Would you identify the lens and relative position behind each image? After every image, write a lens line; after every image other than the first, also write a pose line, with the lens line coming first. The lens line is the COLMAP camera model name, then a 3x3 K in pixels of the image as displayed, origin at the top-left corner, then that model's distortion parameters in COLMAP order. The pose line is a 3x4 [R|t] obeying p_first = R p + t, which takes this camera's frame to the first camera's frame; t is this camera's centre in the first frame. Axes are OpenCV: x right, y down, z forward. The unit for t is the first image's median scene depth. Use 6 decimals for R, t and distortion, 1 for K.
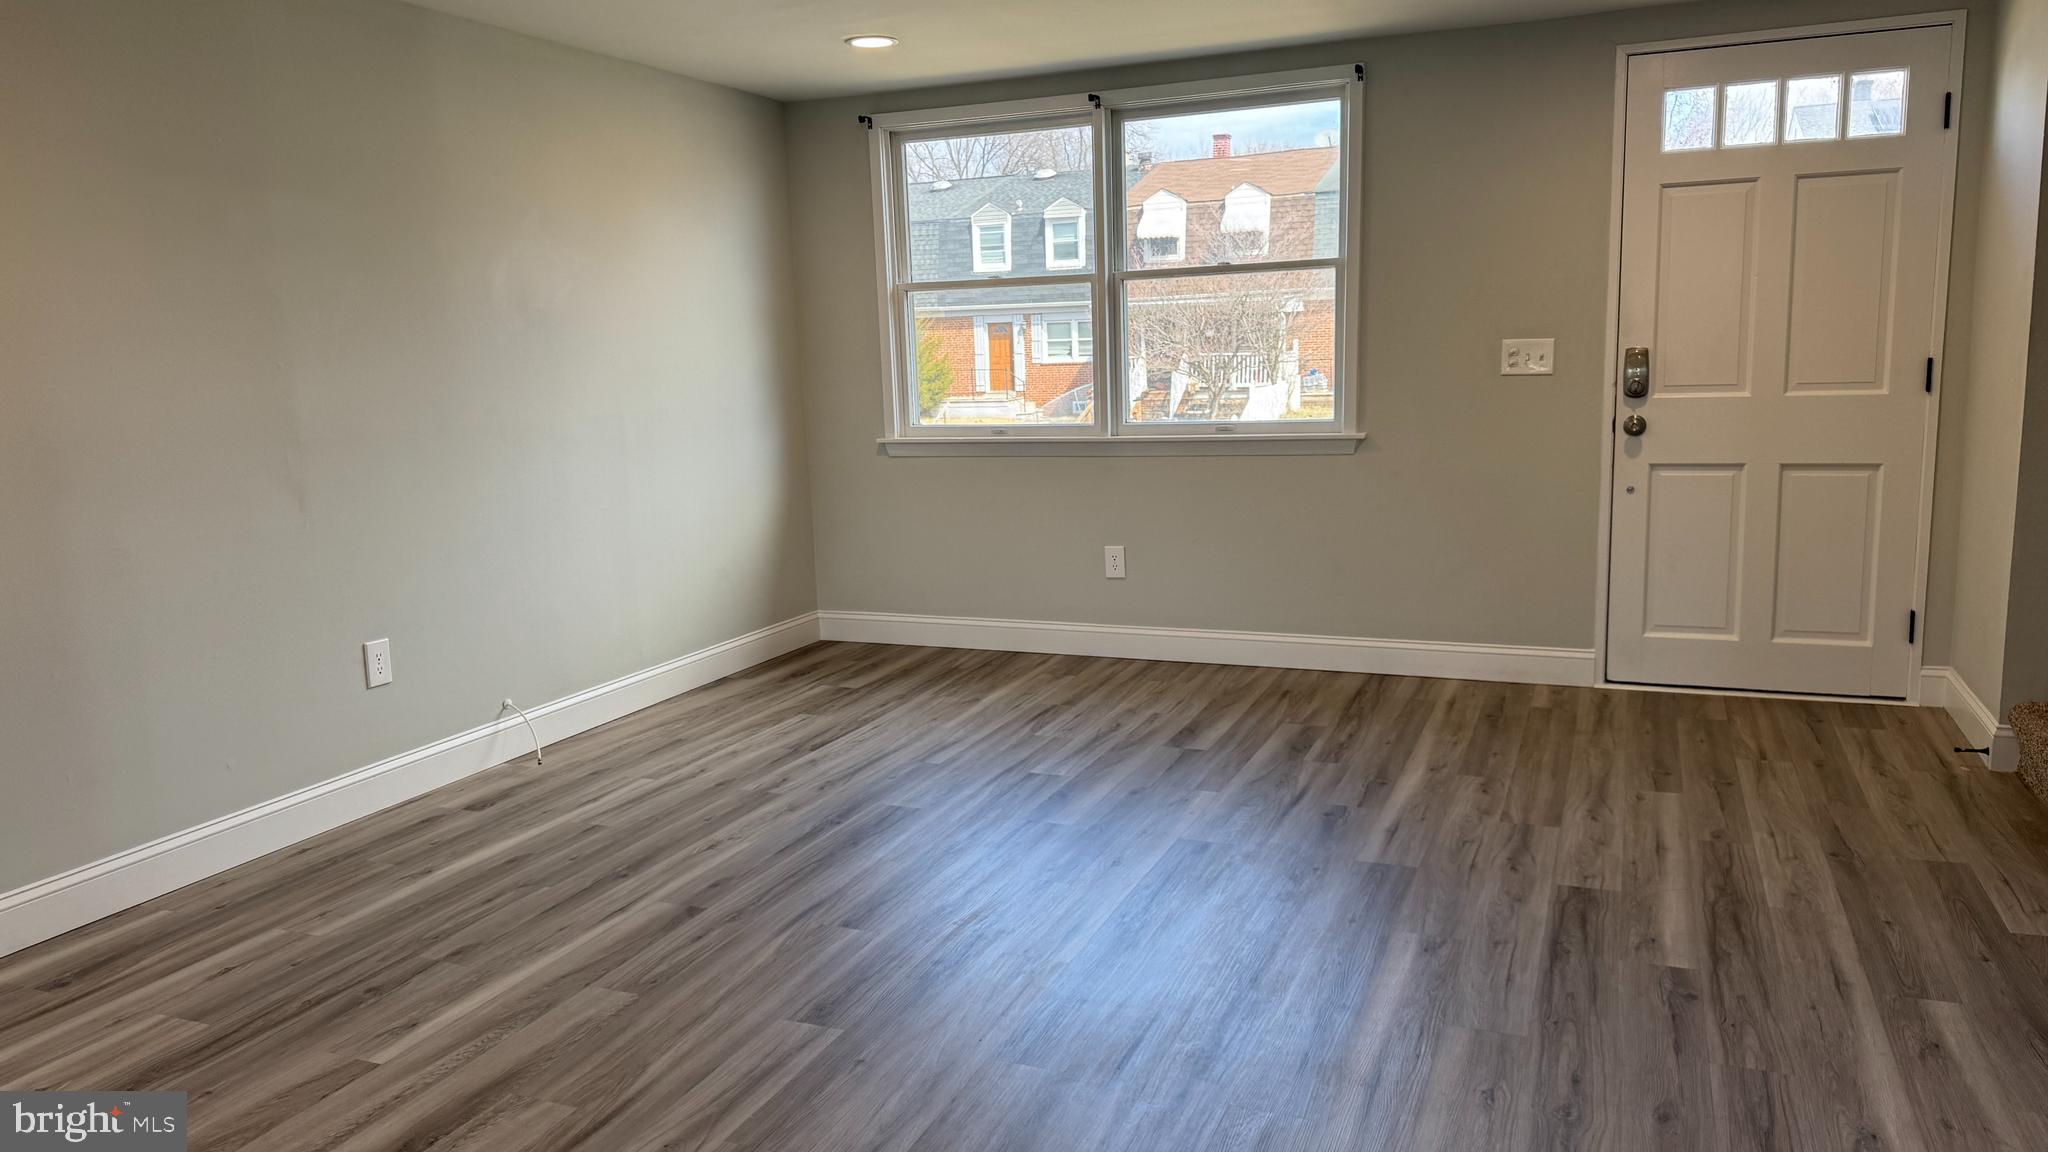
lens RADIAL K [[1432.1, 0, 1005.2], [0, 1432.1, 571.8], [0, 0, 1]] dist [0.074023, -0.103965]
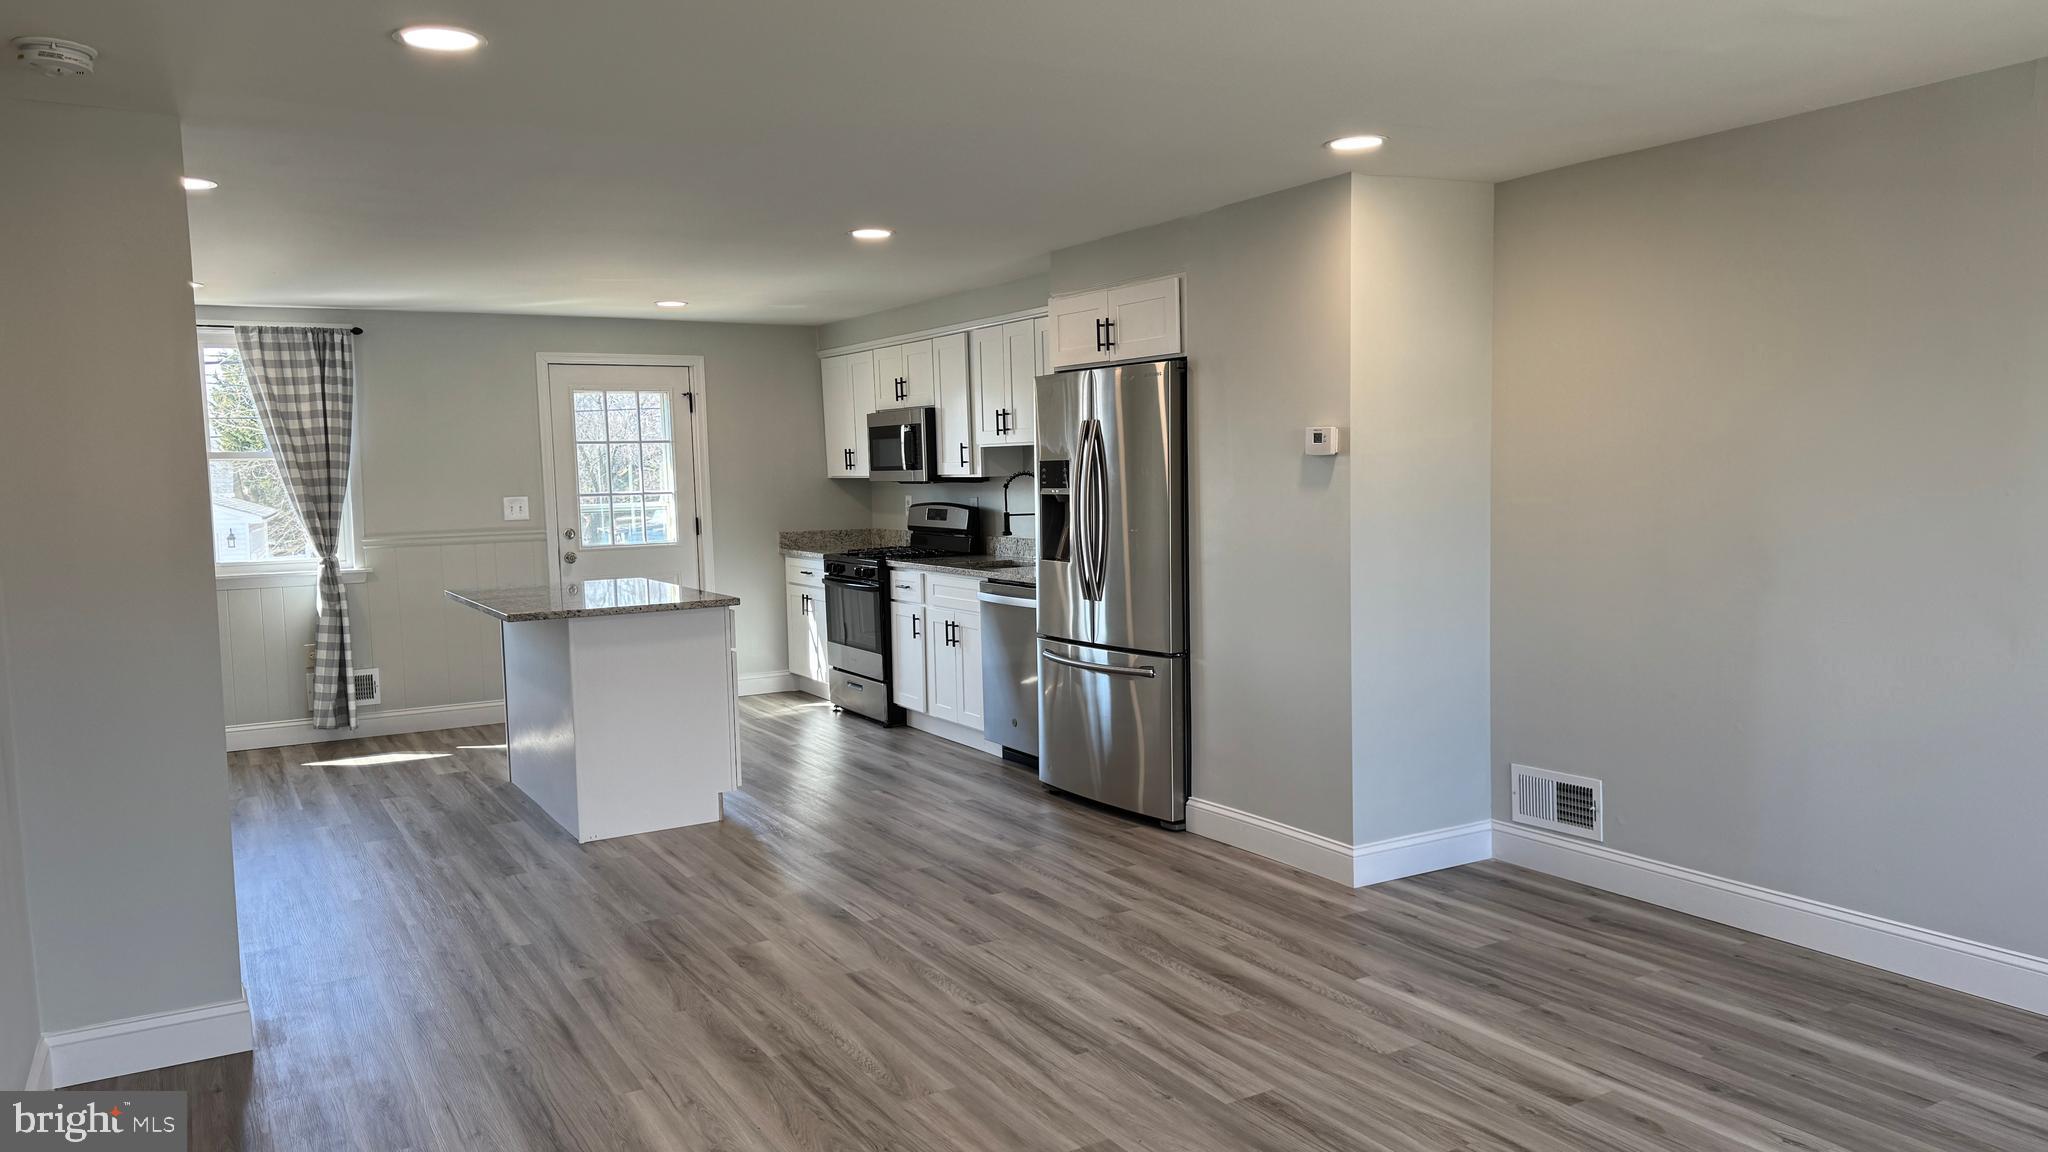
lens RADIAL K [[1432.1, 0, 1060.4], [0, 1432.1, 567.6], [0, 0, 1]] dist [0.074023, -0.103965]
pose [[-0.578886, 0.102313, -0.808964, 0.735978], [-0.086321, 0.978833, 0.185567, -0.261469], [0.810826, 0.177253, -0.557801, 1.258760]]
